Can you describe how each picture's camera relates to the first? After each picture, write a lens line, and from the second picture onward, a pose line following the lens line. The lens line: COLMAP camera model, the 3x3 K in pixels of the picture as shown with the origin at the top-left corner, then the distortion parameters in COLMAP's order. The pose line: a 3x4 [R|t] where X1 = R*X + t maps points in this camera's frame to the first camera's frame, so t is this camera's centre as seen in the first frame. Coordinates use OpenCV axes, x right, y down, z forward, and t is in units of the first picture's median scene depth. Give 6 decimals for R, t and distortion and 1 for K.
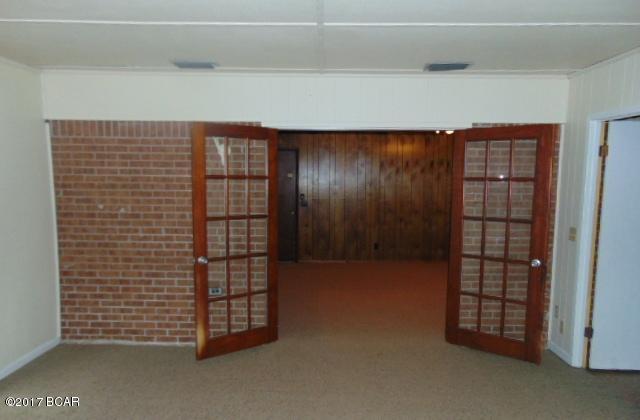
lens RADIAL K [[479.2, 0, 319.6], [0, 479.2, 209.9], [0, 0, 1]] dist [0.000928, 0.024222]
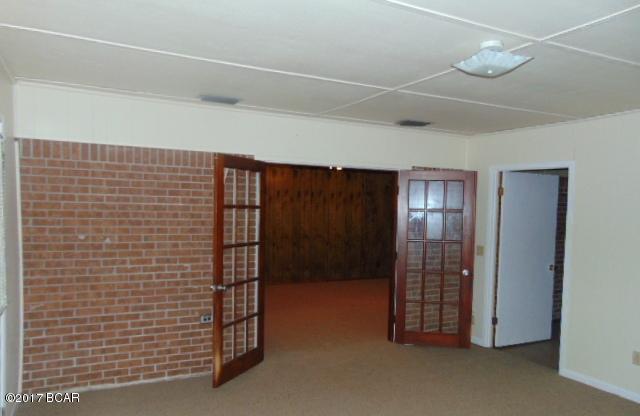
lens RADIAL K [[468.2, 0, 323.1], [0, 468.2, 209.6], [0, 0, 1]] dist [0.001944, 0.029141]
pose [[0.890239, 0.008200, 0.455419, -0.455910], [0.017024, 0.998540, -0.051256, -0.005593], [-0.455175, 0.053383, 0.888800, 0.001933]]
